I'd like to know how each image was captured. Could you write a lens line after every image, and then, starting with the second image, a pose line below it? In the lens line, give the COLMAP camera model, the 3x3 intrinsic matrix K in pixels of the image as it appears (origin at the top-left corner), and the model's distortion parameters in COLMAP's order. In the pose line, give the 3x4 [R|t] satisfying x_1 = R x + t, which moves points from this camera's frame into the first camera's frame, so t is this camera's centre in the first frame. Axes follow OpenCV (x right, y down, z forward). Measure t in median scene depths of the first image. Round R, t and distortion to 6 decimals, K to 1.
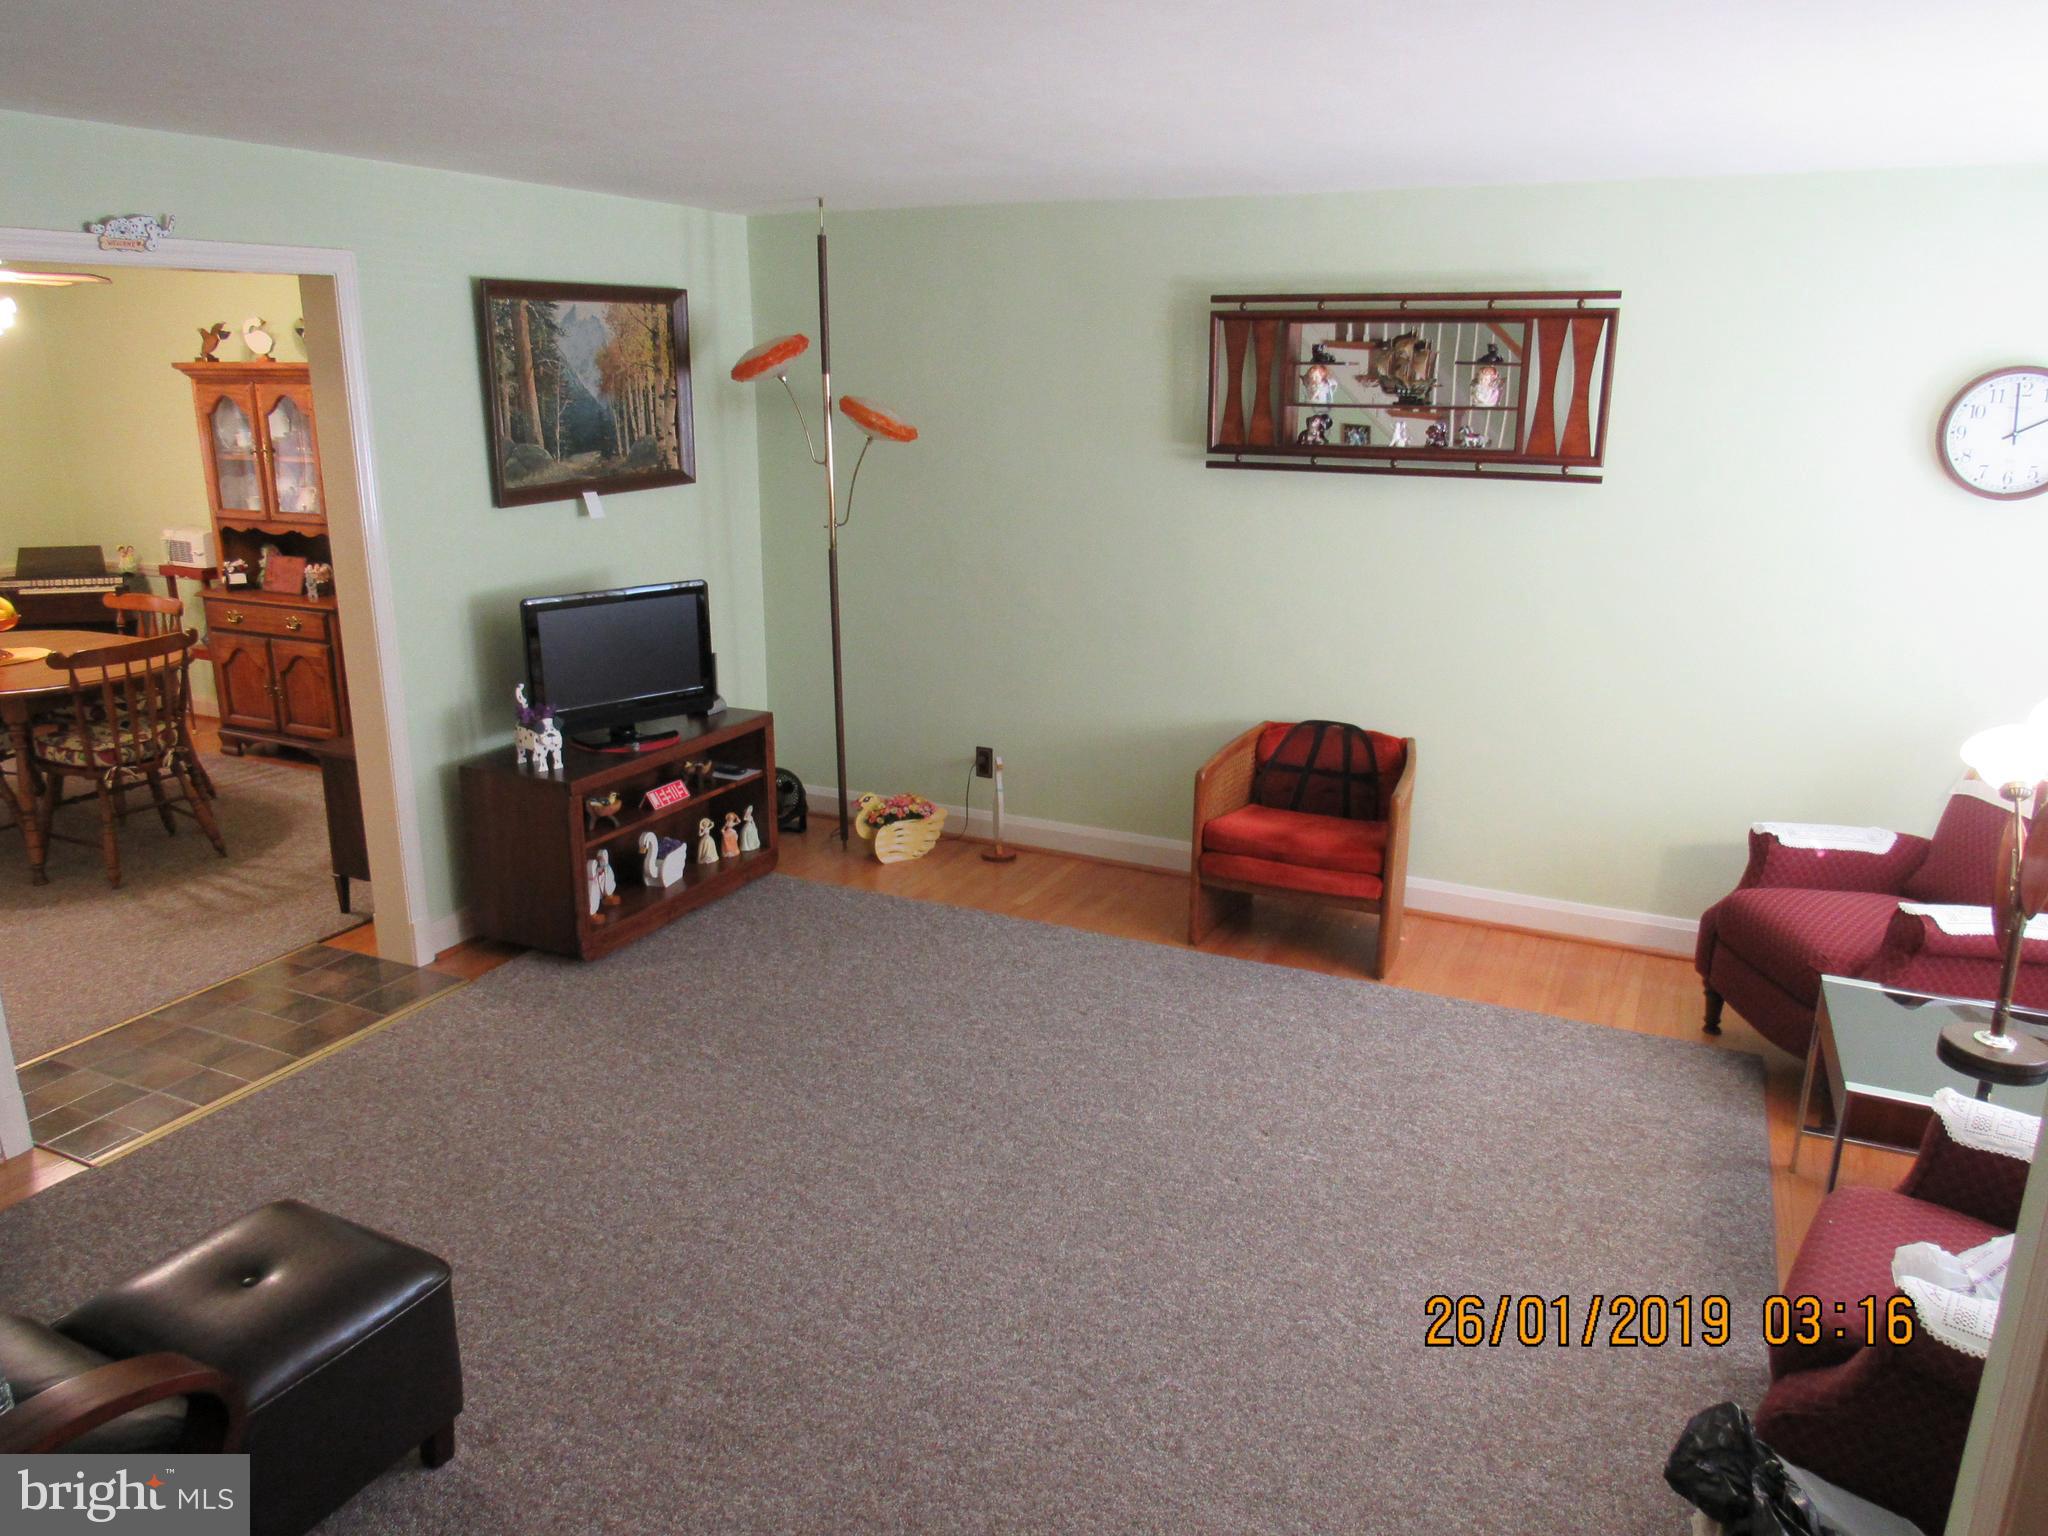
lens RADIAL K [[1454.2, 0, 1037.5], [0, 1454.2, 765.6], [0, 0, 1]] dist [-0.035716, 0.010573]
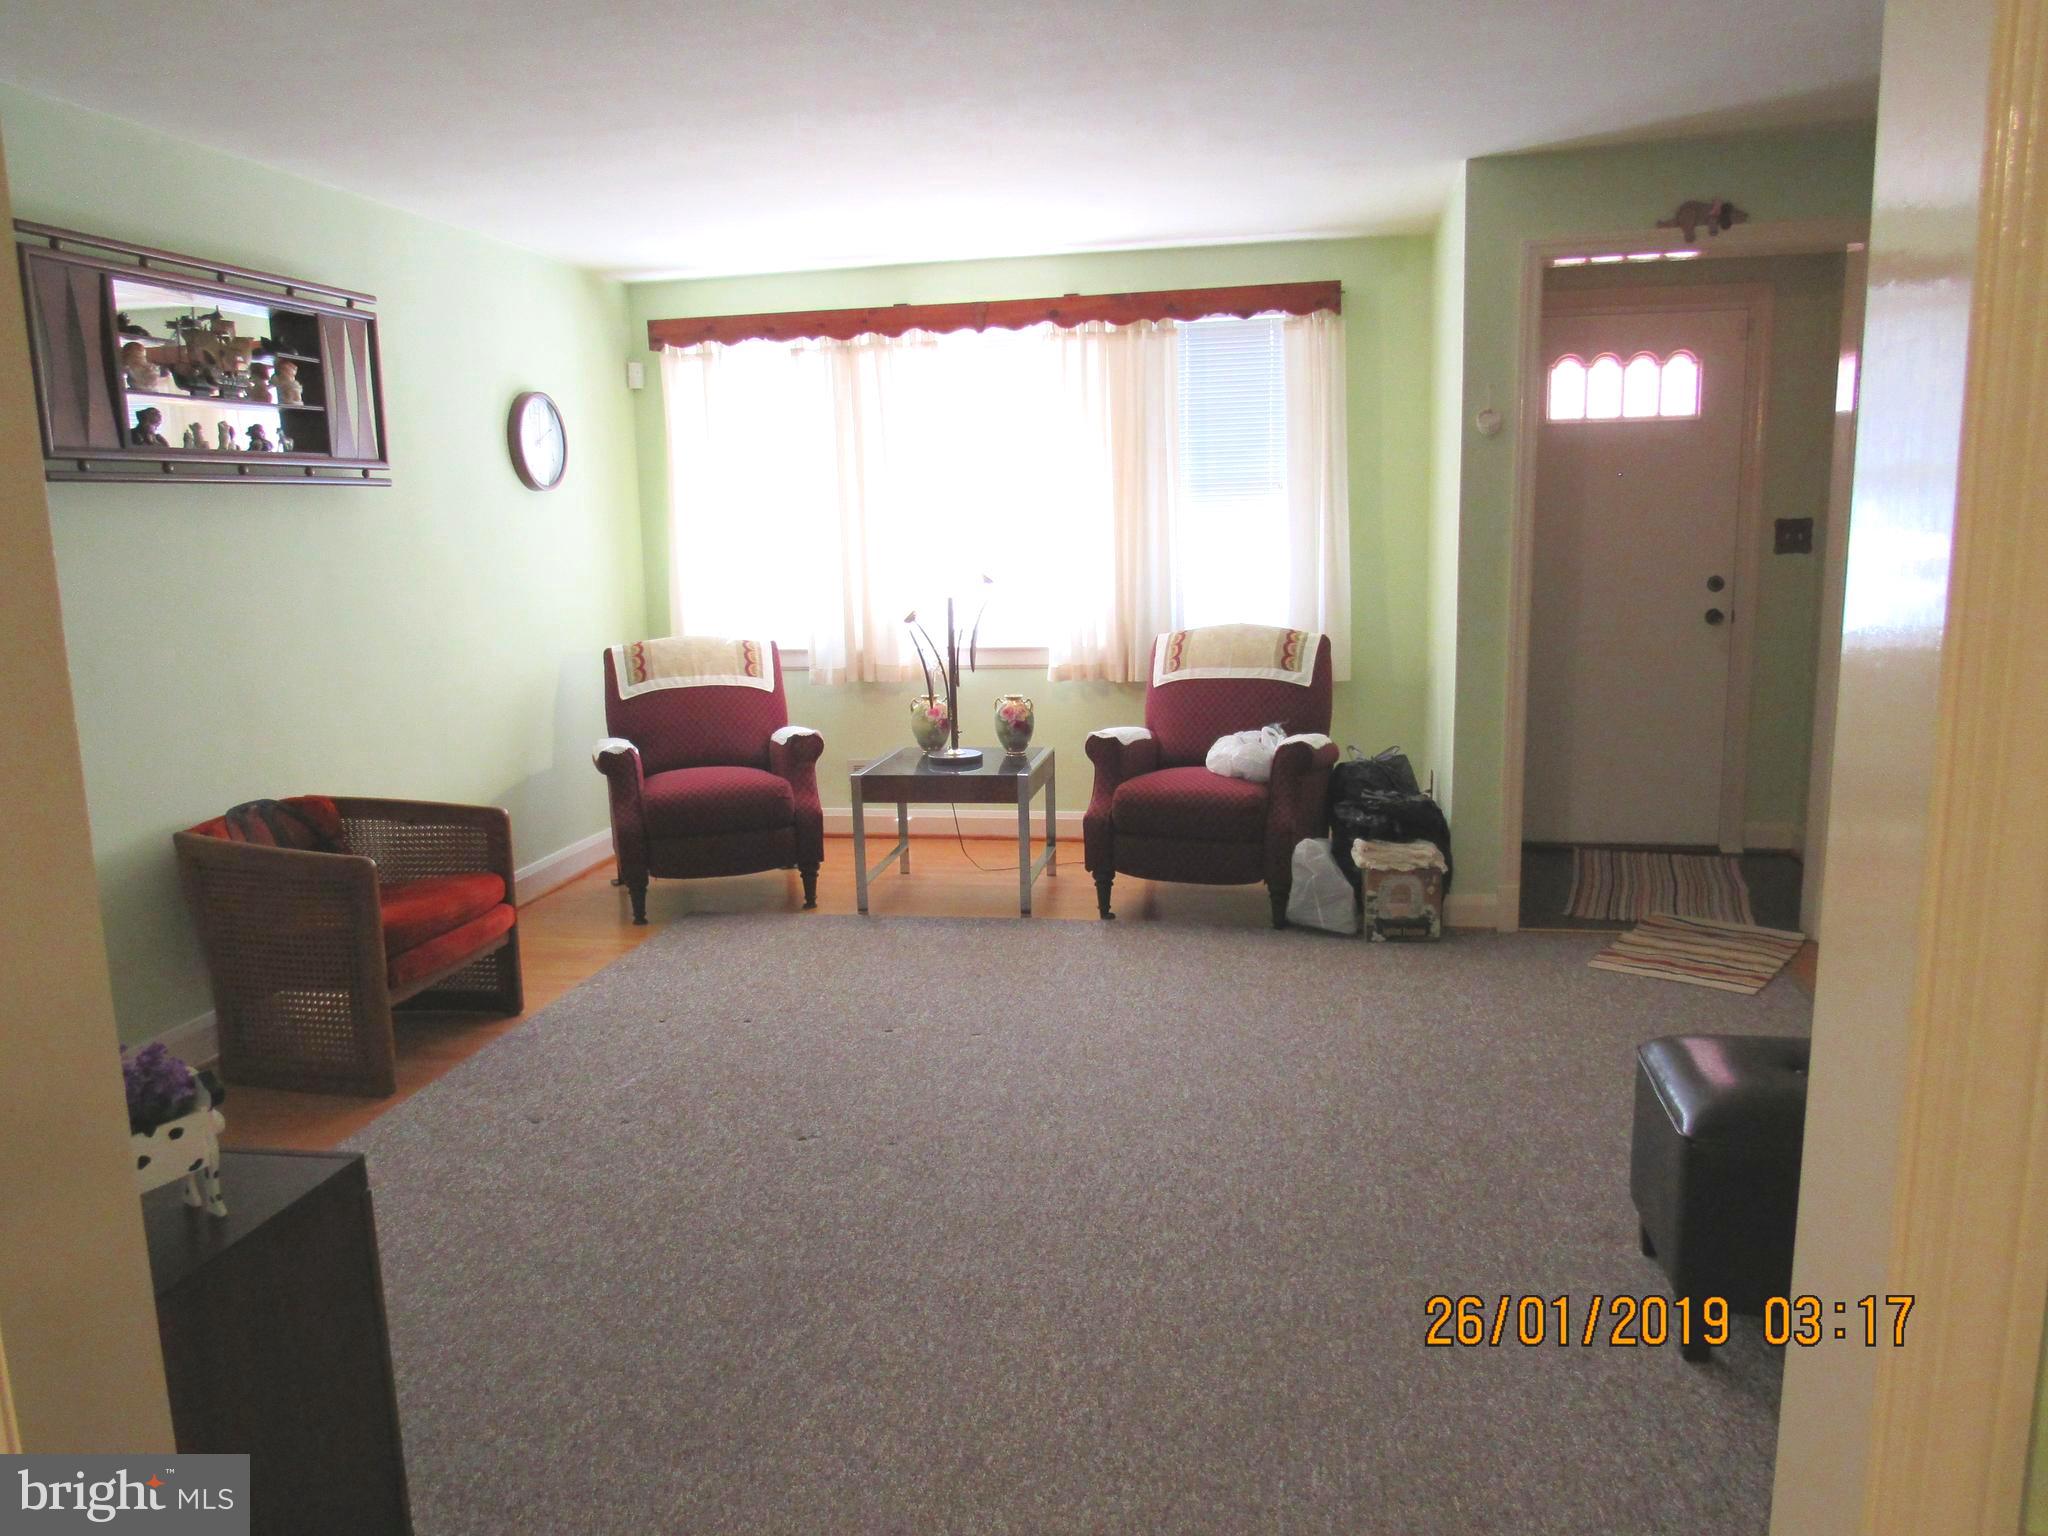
lens RADIAL K [[1454.2, 0, 1024.1], [0, 1454.2, 769.5], [0, 0, 1]] dist [-0.035716, 0.010573]
pose [[-0.231116, -0.172834, 0.957452, -0.702212], [0.279808, 0.930712, 0.235549, -0.125978], [-0.931822, 0.322342, -0.166742, 0.823572]]
